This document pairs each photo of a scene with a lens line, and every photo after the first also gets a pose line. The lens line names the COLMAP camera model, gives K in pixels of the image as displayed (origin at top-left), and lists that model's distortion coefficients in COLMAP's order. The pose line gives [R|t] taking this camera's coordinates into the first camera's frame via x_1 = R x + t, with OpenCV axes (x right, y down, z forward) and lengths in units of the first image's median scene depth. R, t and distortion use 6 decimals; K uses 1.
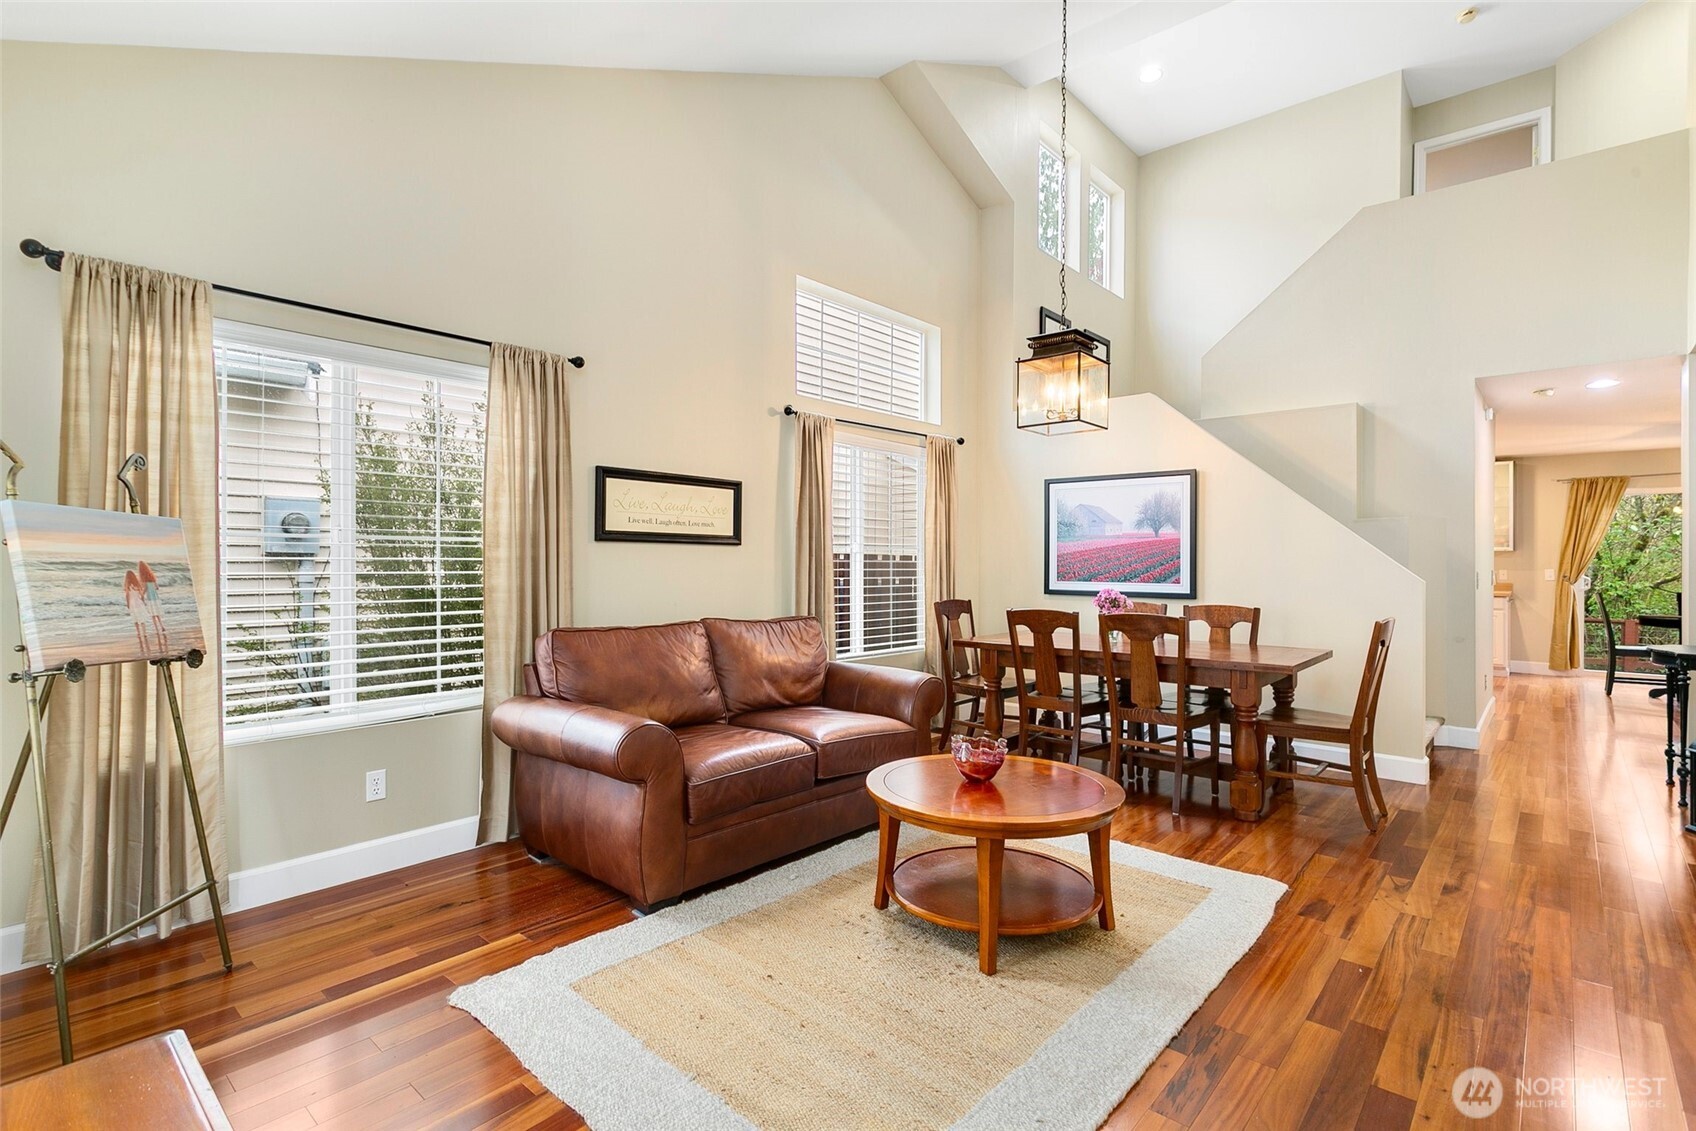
lens RADIAL K [[798.1, 0, 839.3], [0, 798.1, 560.7], [0, 0, 1]] dist [-0.001498, -0.000203]
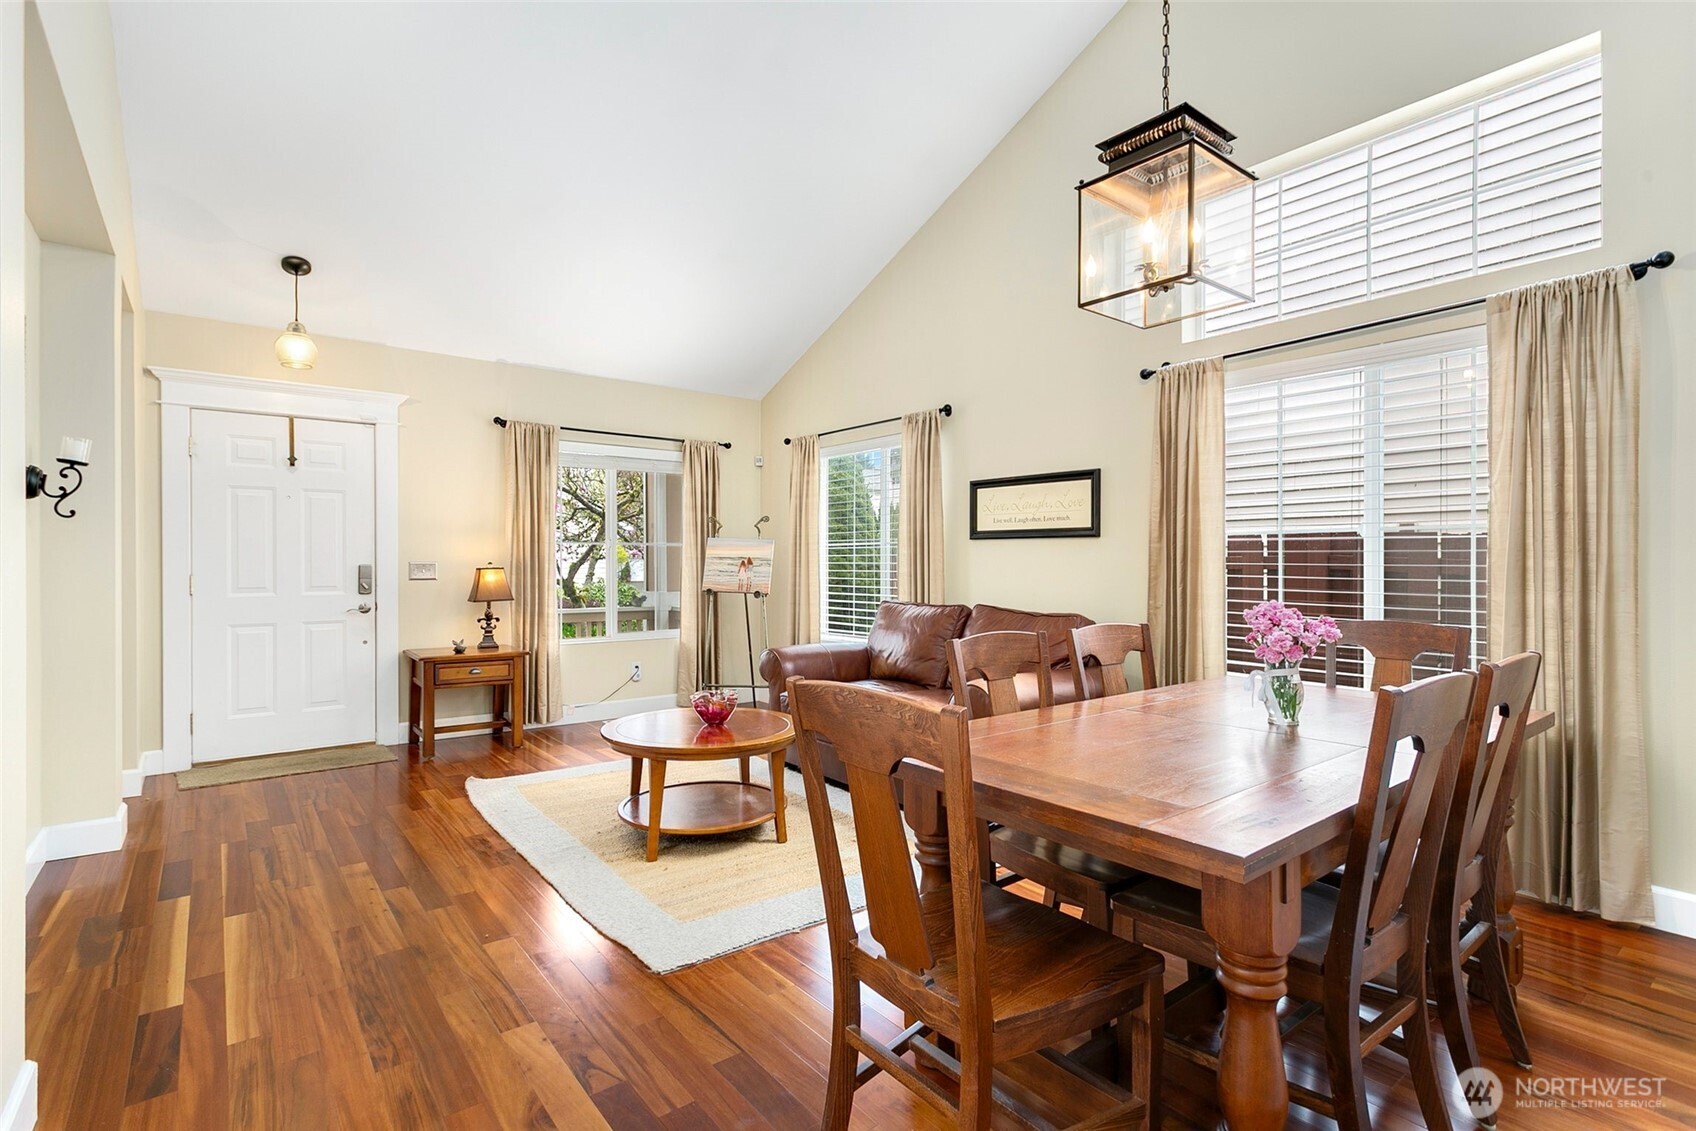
lens RADIAL K [[798.1, 0, 839.3], [0, 798.1, 560.7], [0, 0, 1]] dist [-0.001498, -0.000203]
pose [[-0.169678, -0.006689, -0.985477, 0.981883], [-0.001957, 0.999977, -0.006450, 0.017289], [0.985498, 0.000834, -0.169687, 0.995836]]
